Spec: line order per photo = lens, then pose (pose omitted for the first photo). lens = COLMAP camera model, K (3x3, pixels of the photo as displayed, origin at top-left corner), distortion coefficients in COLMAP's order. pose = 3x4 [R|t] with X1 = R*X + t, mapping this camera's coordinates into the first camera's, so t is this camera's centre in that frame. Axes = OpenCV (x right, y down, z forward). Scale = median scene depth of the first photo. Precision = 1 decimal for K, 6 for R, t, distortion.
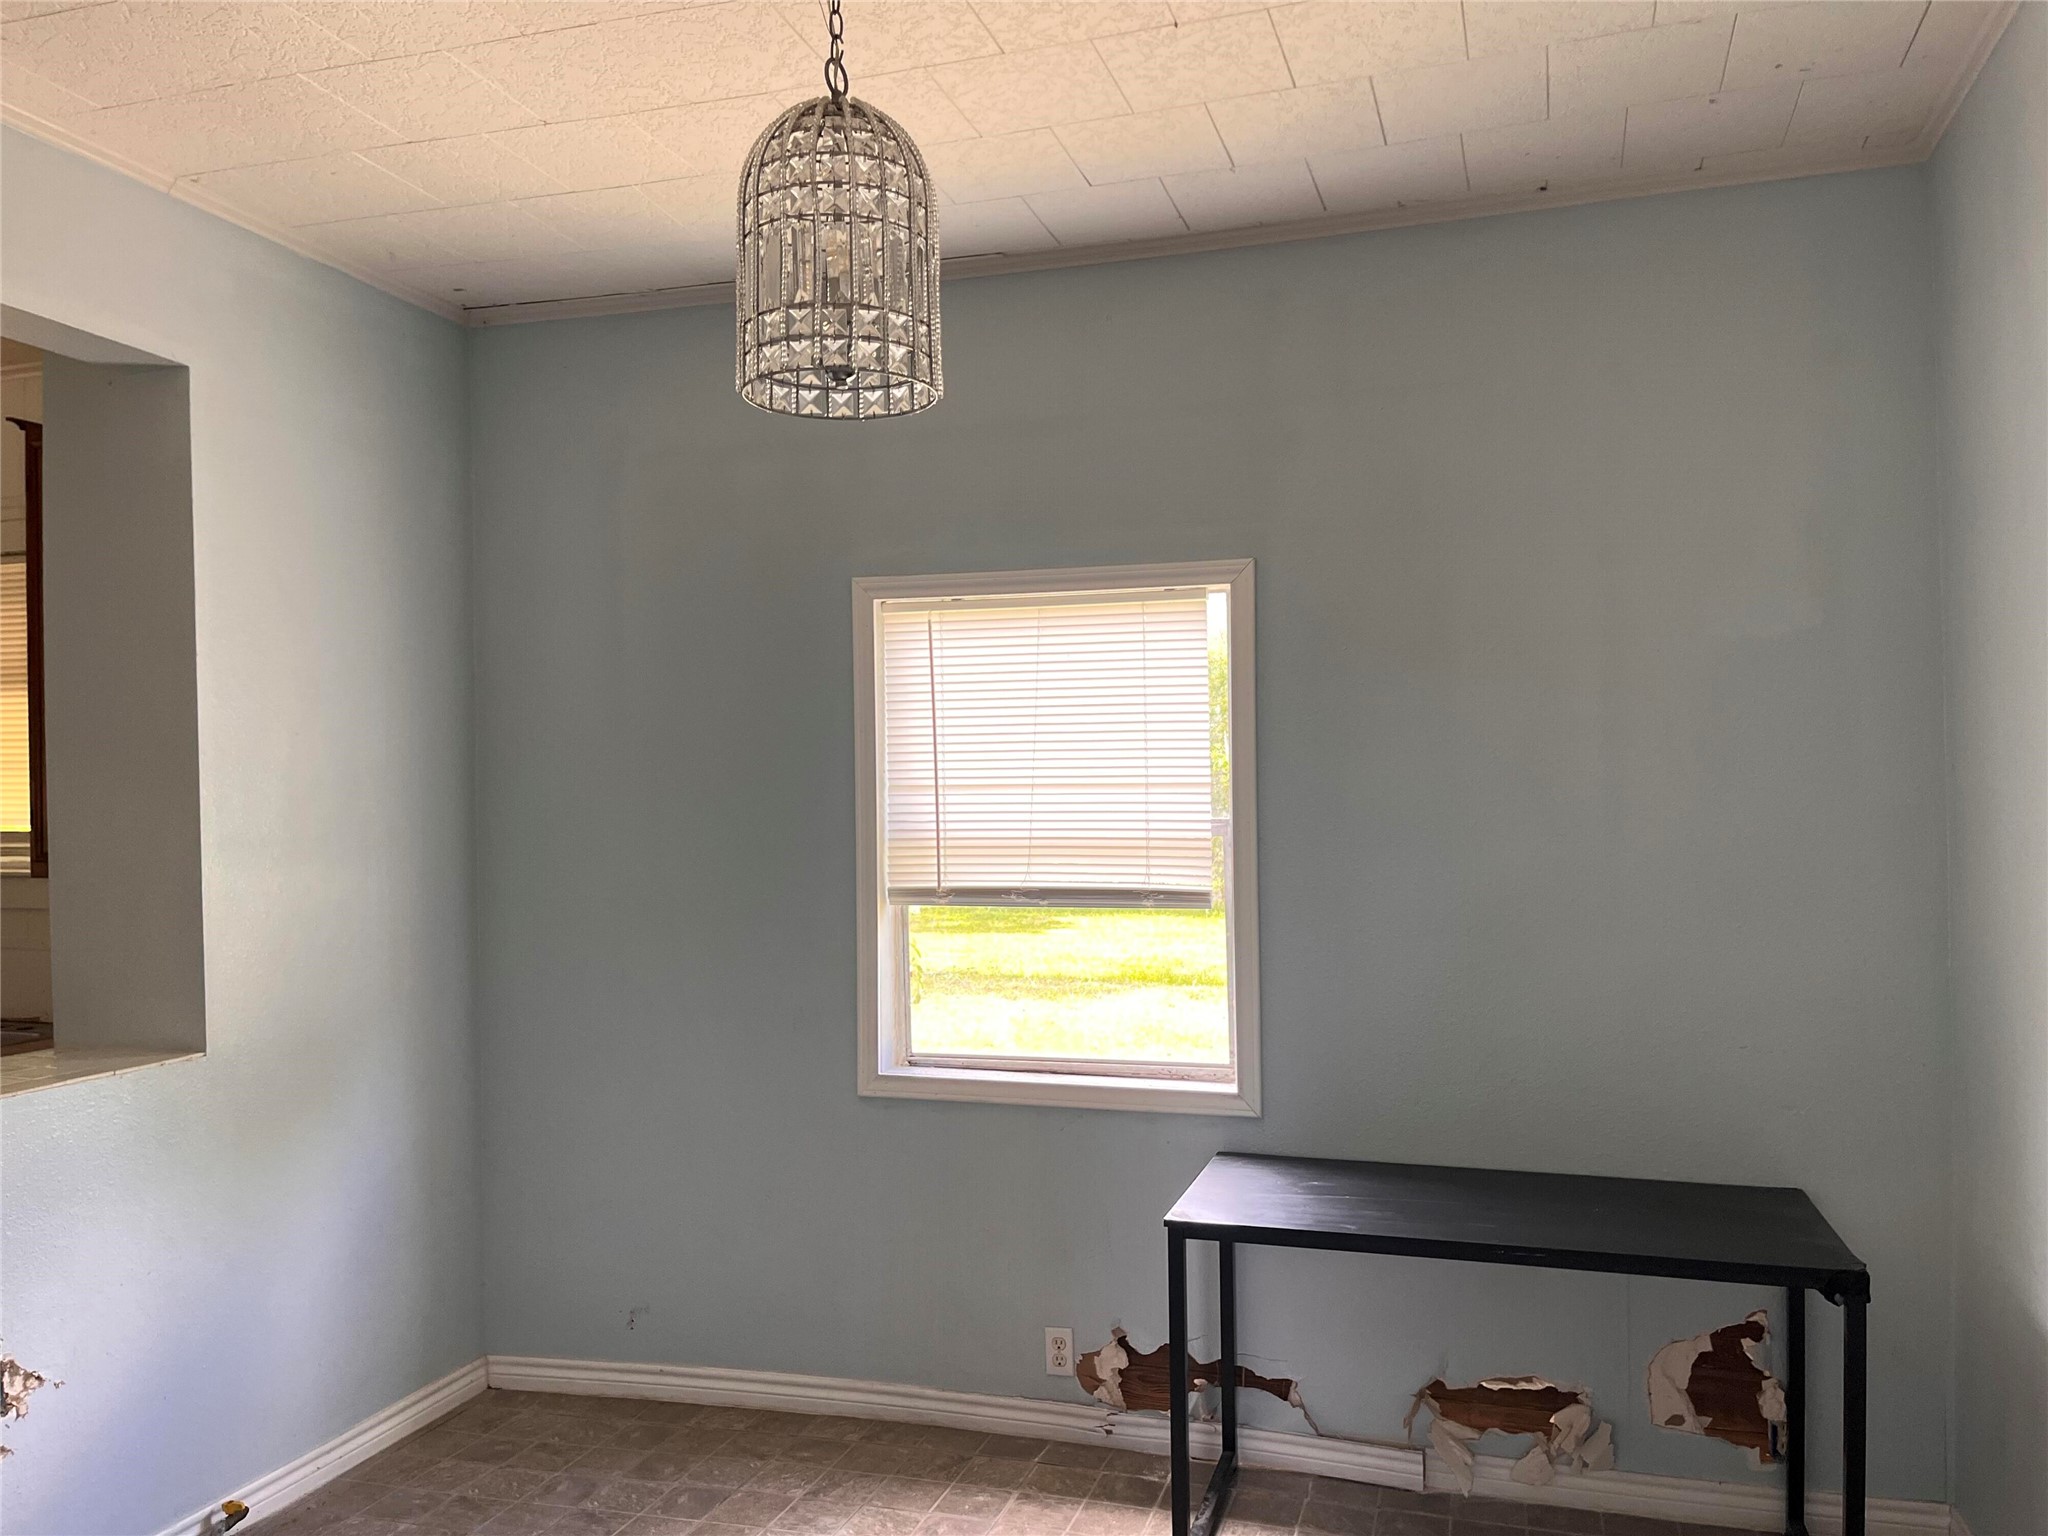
lens RADIAL K [[1518.7, 0, 957.8], [0, 1518.7, 797.1], [0, 0, 1]] dist [0.010385, -0.001522]
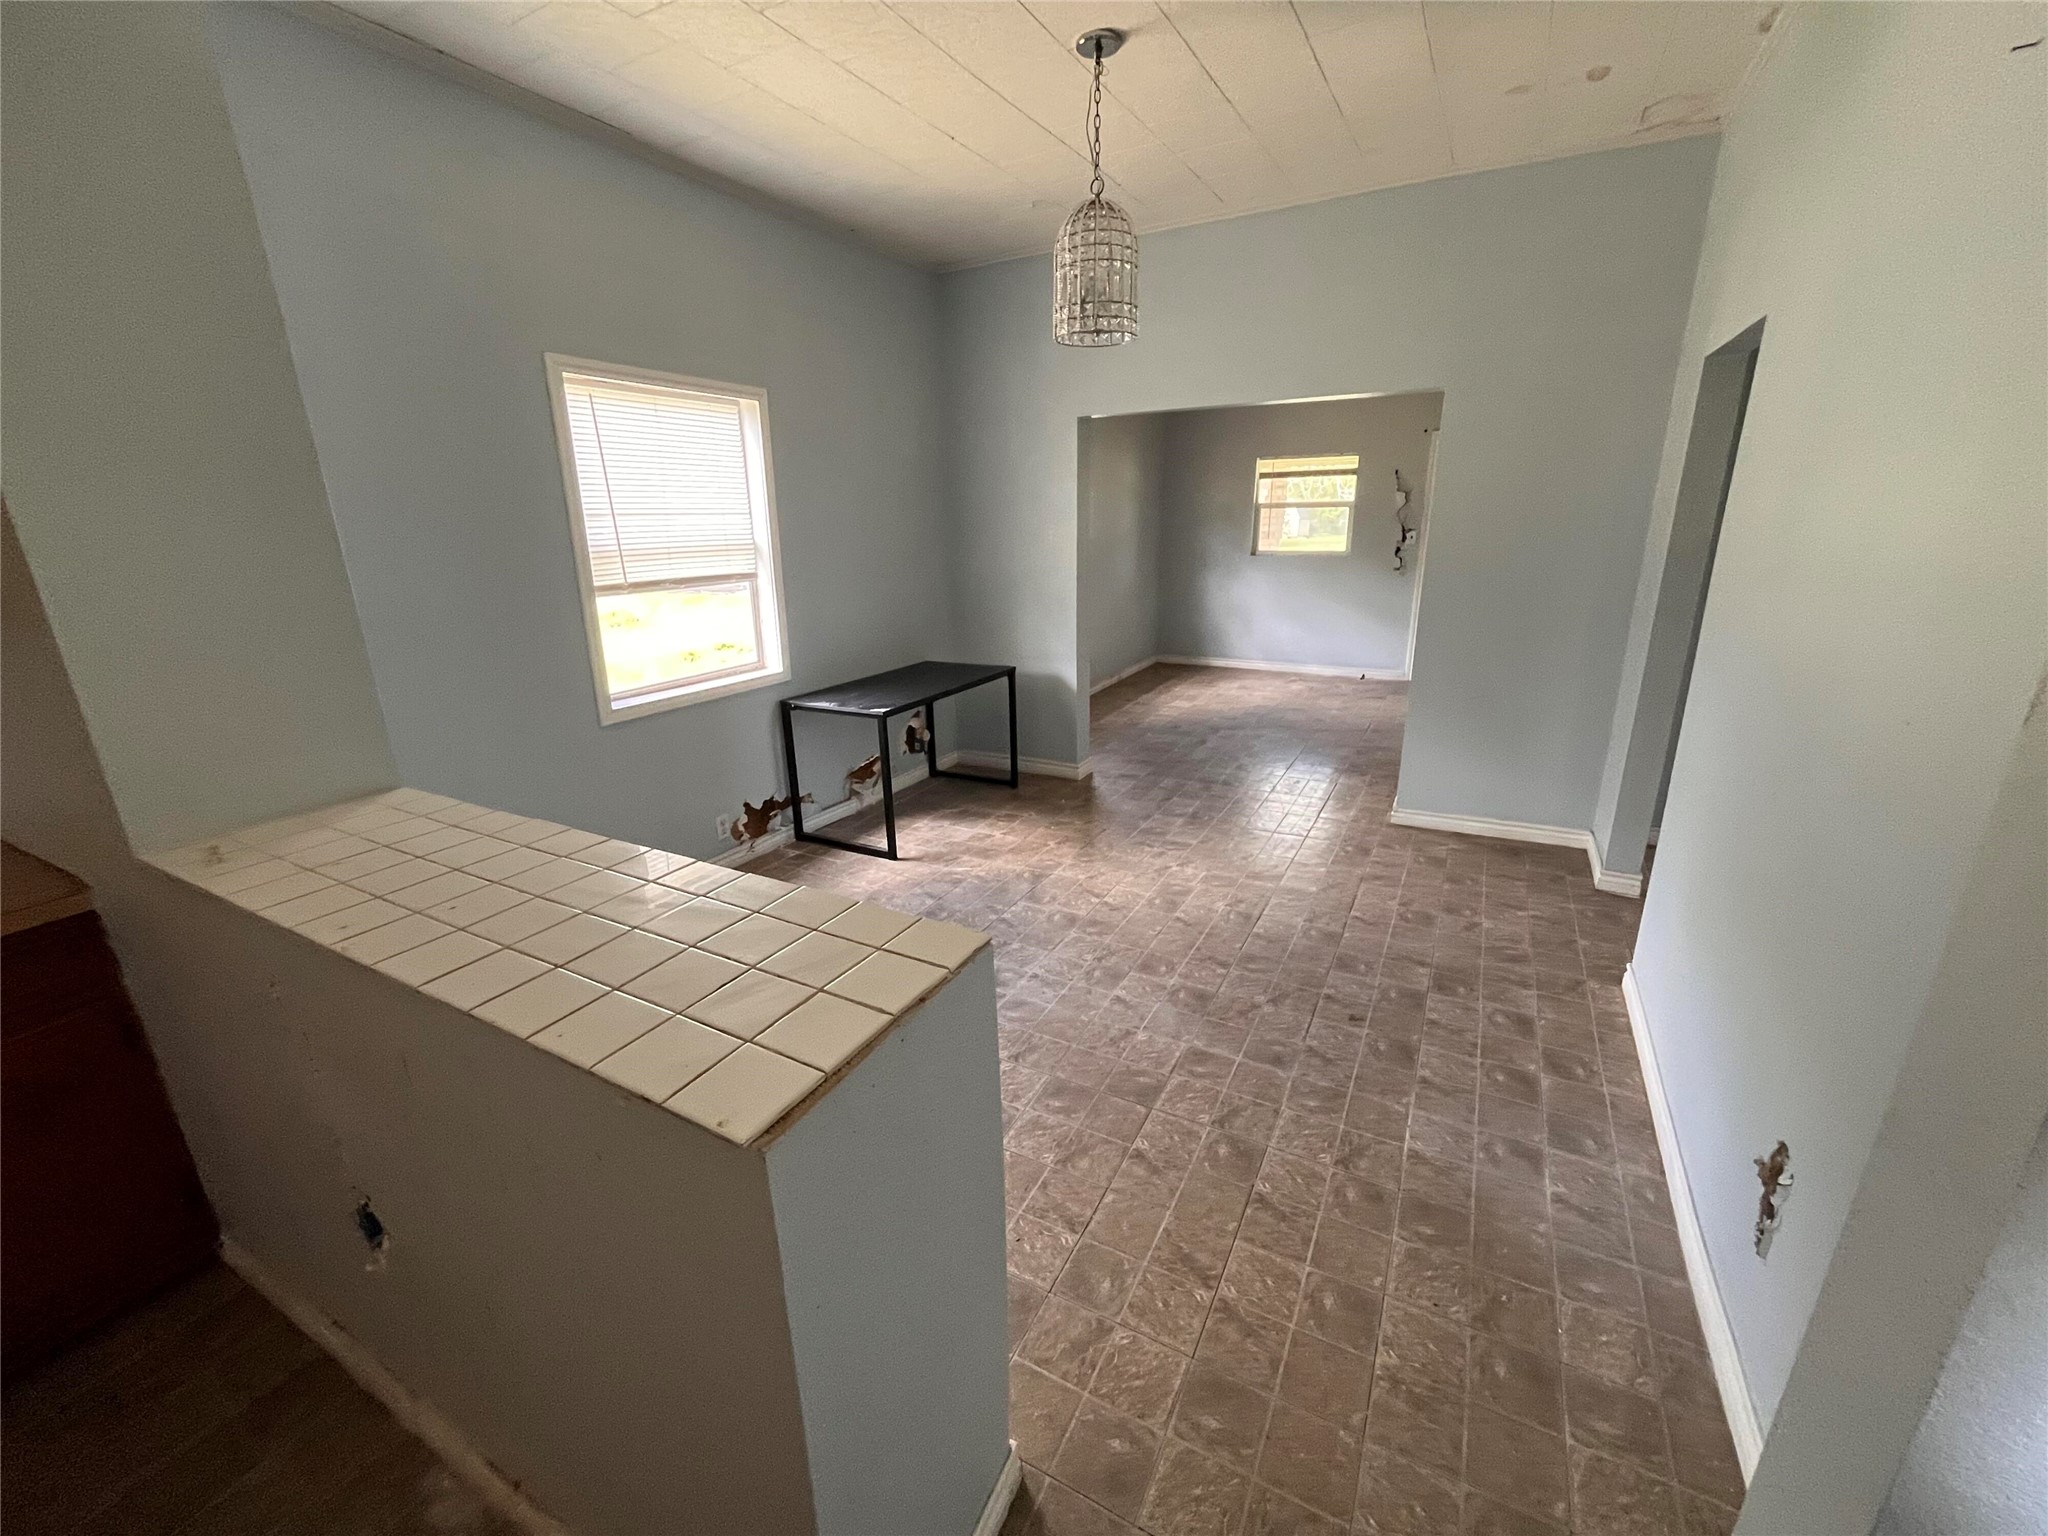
lens RADIAL K [[829.9, 0, 1024.6], [0, 829.9, 763.2], [0, 0, 1]] dist [-0.001488, 0.000005]
pose [[0.205231, -0.287733, 0.935462, -0.797148], [0.002545, 0.955962, 0.293480, -0.012082], [-0.978710, -0.057851, 0.196926, 0.437609]]
